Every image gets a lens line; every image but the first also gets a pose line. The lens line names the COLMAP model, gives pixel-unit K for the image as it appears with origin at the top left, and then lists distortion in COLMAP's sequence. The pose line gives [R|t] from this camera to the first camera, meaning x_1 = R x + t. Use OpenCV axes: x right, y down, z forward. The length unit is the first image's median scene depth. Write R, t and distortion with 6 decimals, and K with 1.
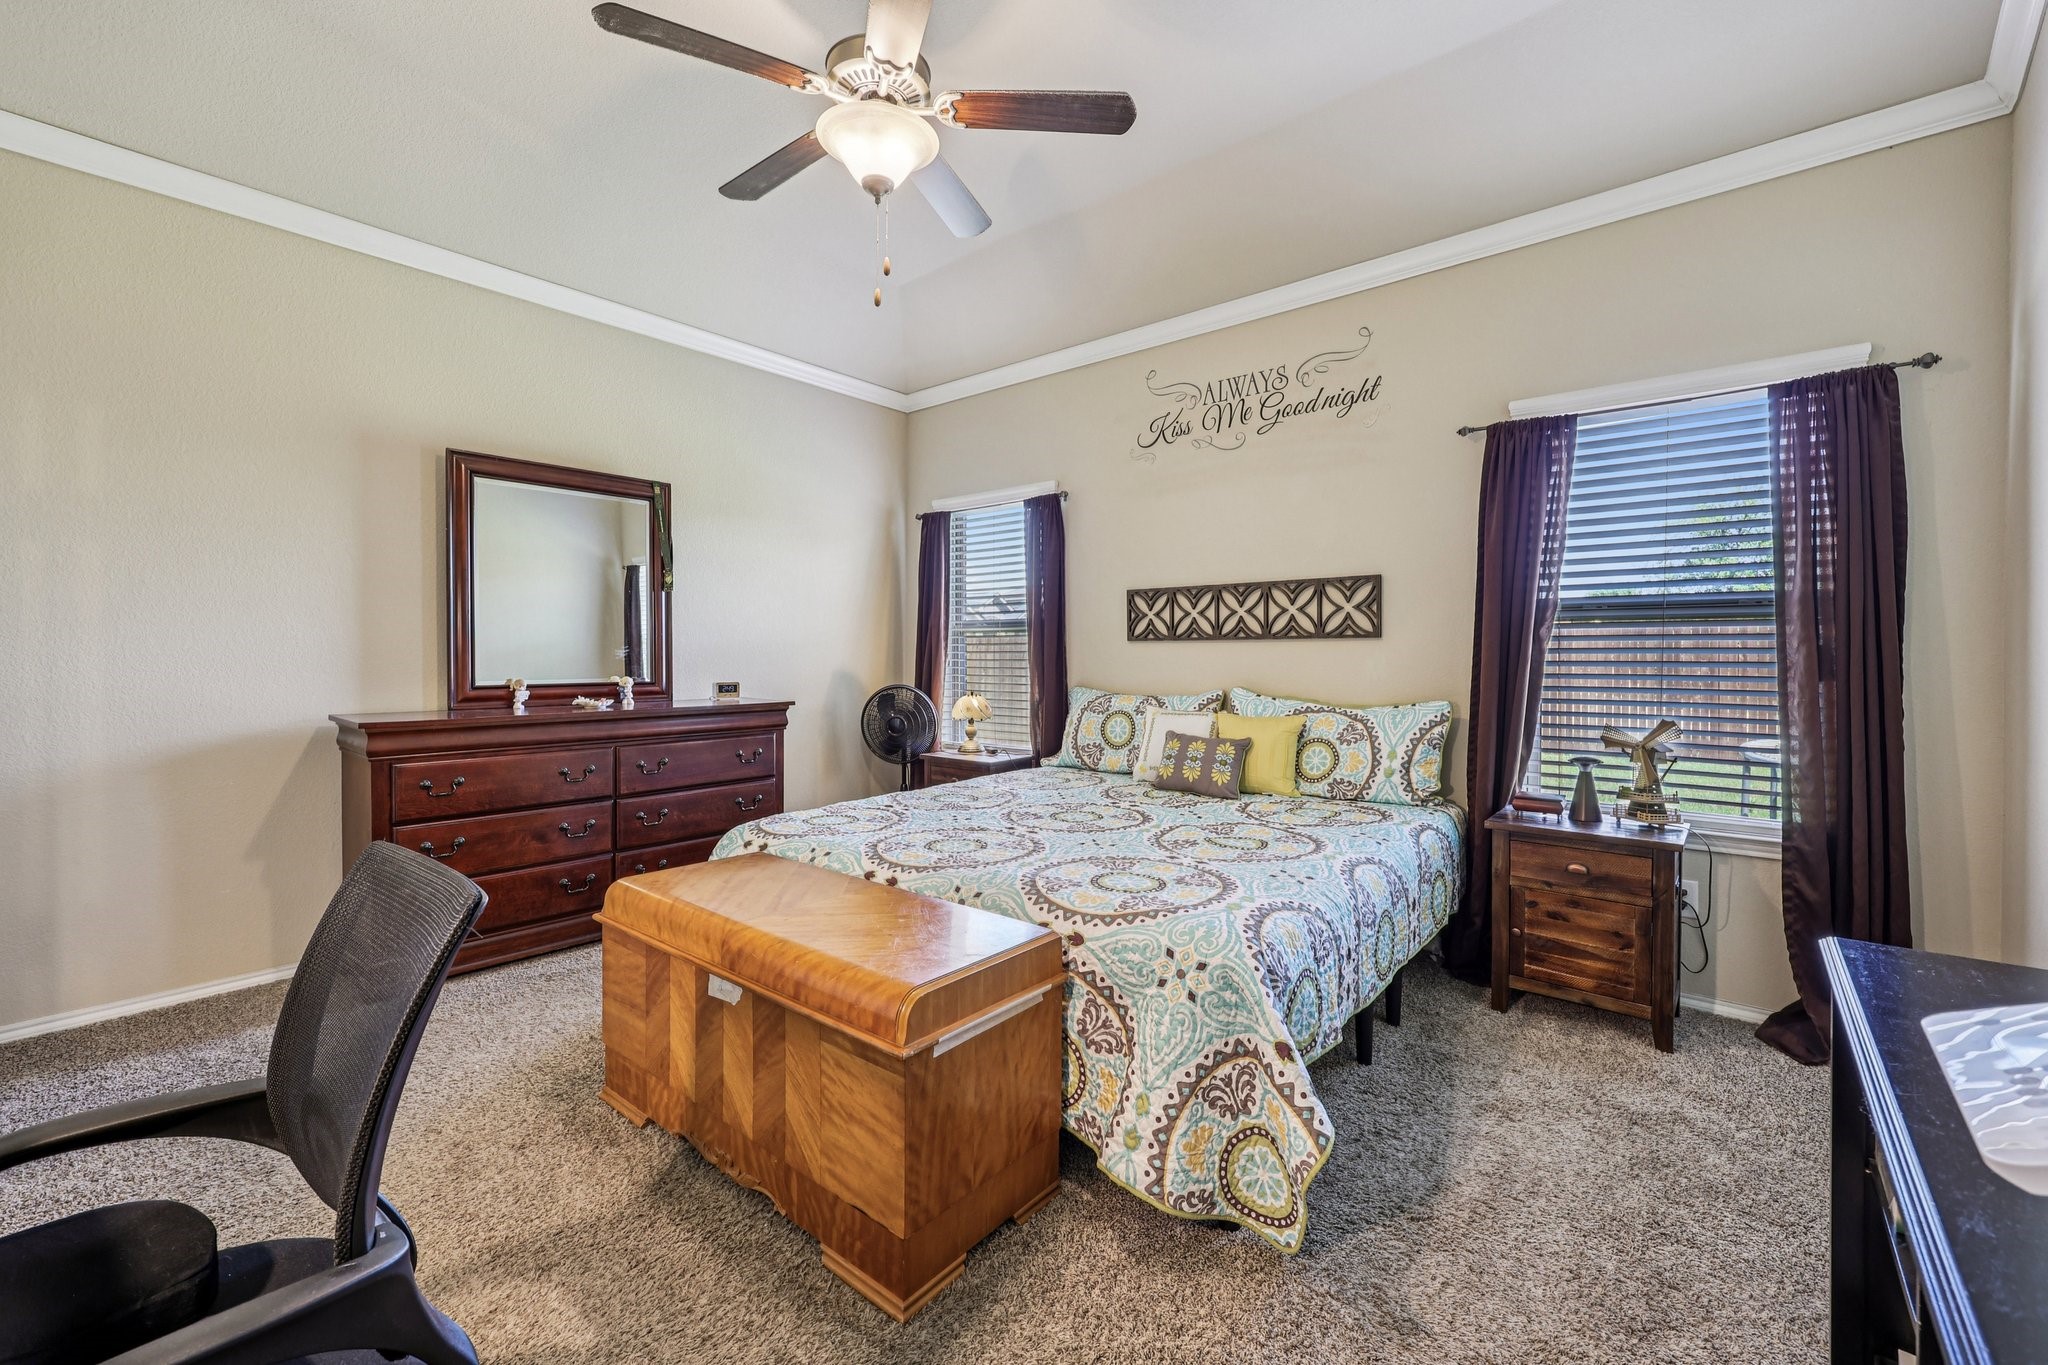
lens RADIAL K [[834.4, 0, 1026.5], [0, 834.4, 663.5], [0, 0, 1]] dist [0.000224, -0.000034]
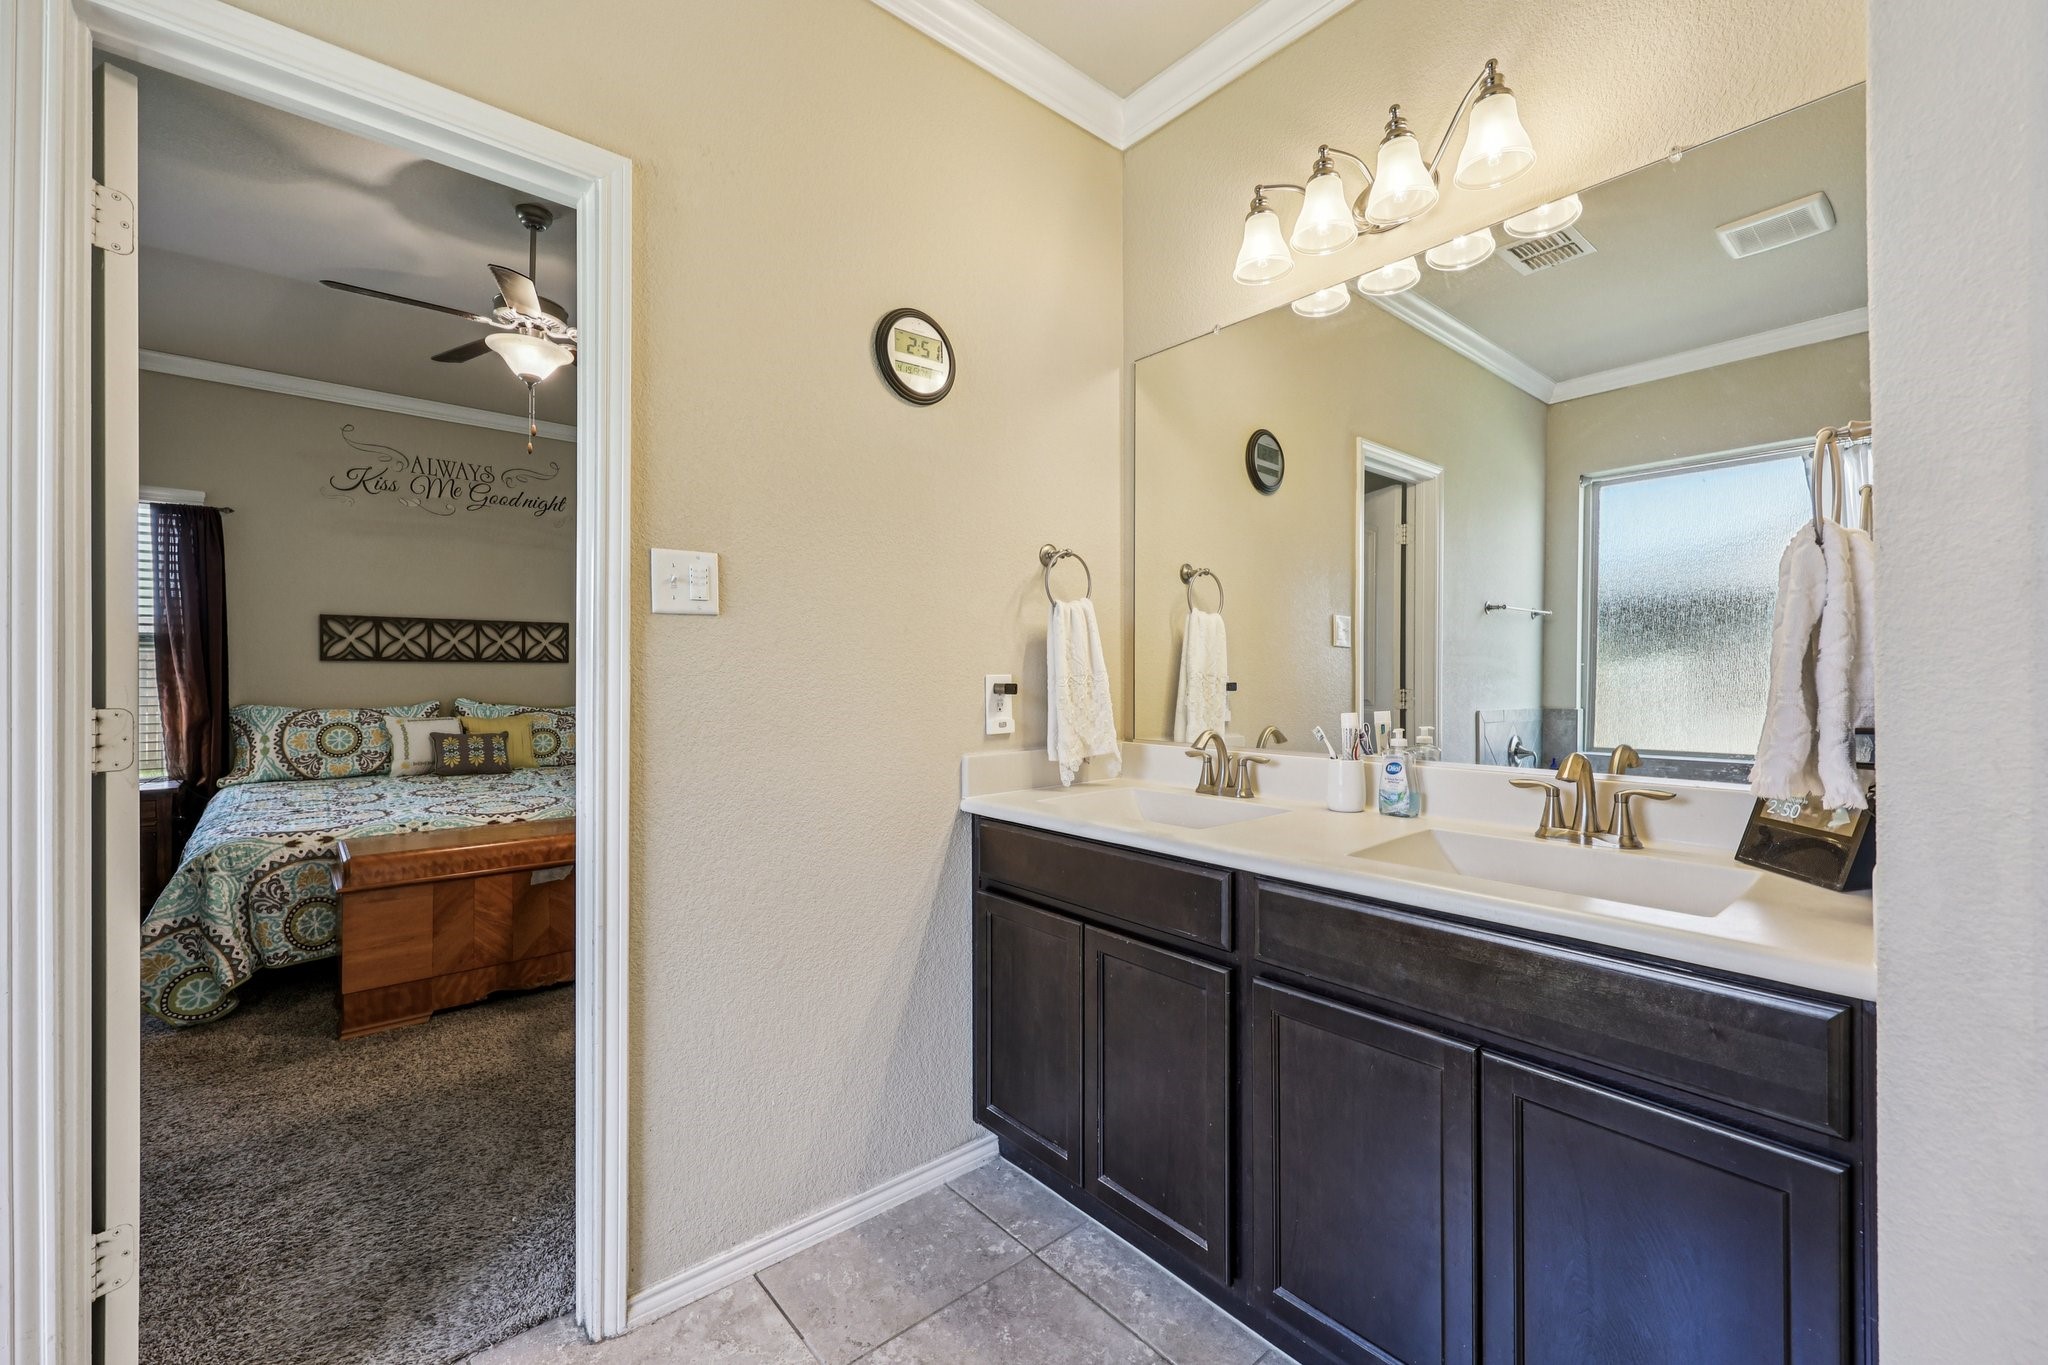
lens RADIAL K [[834.4, 0, 1028.1], [0, 834.4, 673.9], [0, 0, 1]] dist [0.000224, -0.000034]
pose [[0.167022, -0.002151, 0.985951, -0.935797], [0.004865, 0.999987, 0.001358, -0.007482], [-0.985941, 0.004570, 0.167031, -0.120613]]
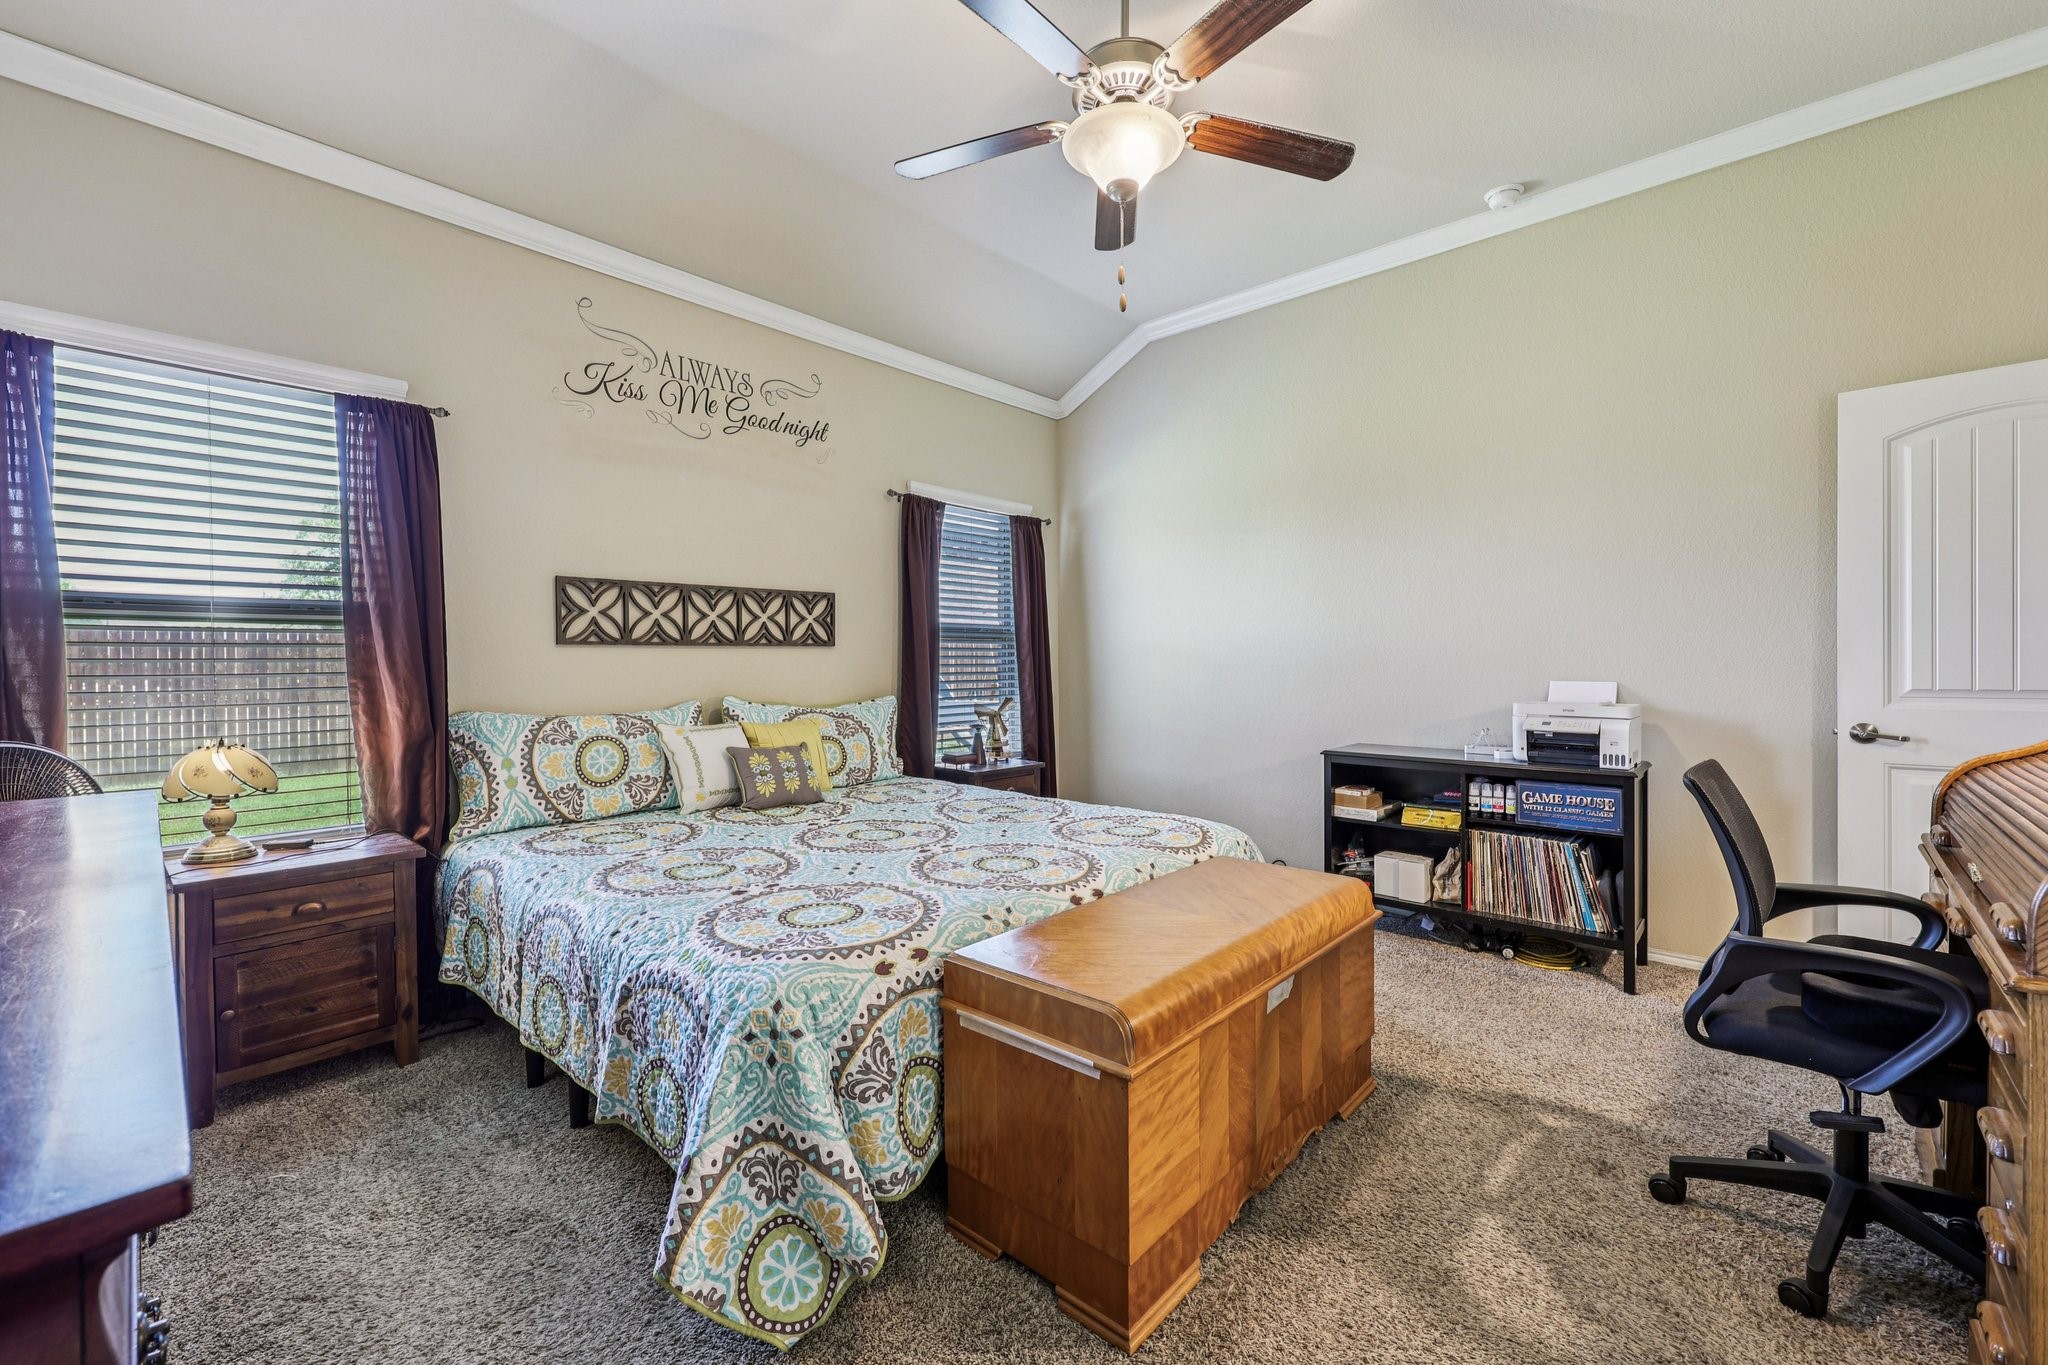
lens RADIAL K [[834.4, 0, 1025.3], [0, 834.4, 665.4], [0, 0, 1]] dist [0.000224, -0.000034]
pose [[0.040930, -0.014349, 0.999059, -0.701670], [0.009793, 0.999855, 0.013960, -0.016559], [-0.999114, 0.009213, 0.041065, 0.639816]]
